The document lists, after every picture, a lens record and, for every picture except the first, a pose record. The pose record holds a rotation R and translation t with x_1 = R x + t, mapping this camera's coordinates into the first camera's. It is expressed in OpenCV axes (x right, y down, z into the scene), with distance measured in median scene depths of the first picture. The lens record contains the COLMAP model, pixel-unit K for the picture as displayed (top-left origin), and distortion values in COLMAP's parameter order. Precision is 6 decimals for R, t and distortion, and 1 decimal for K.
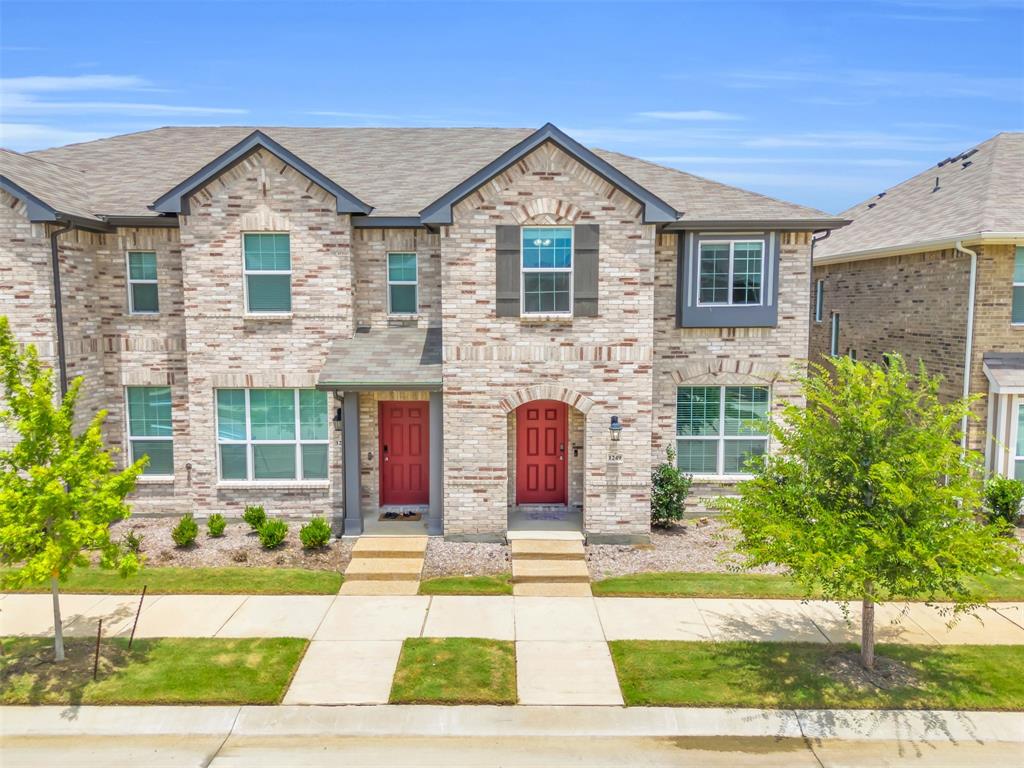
lens RADIAL K [[762.5, 0, 504.9], [0, 762.5, 386.3], [0, 0, 1]] dist [0.060178, -0.052095]
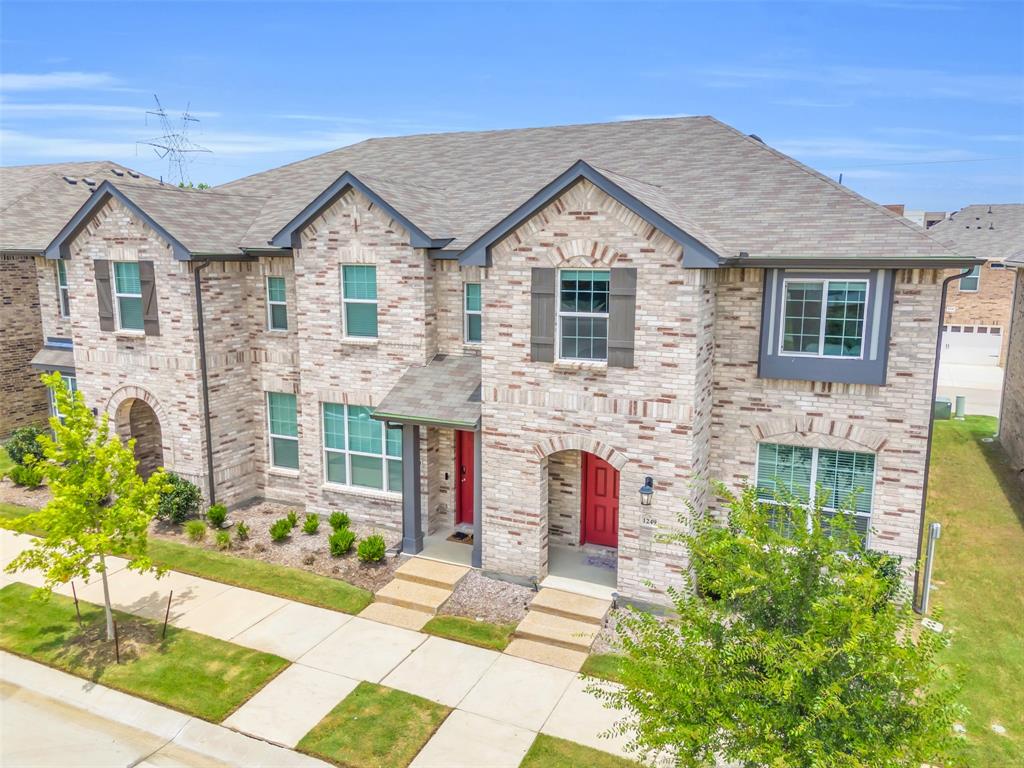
lens RADIAL K [[762.5, 0, 508.2], [0, 762.5, 382.7], [0, 0, 1]] dist [0.060178, -0.052095]
pose [[0.909194, 0.075434, -0.409482, 0.341344], [-0.048110, 0.995897, 0.076643, -0.129301], [0.413583, -0.049983, 0.909093, 0.100493]]
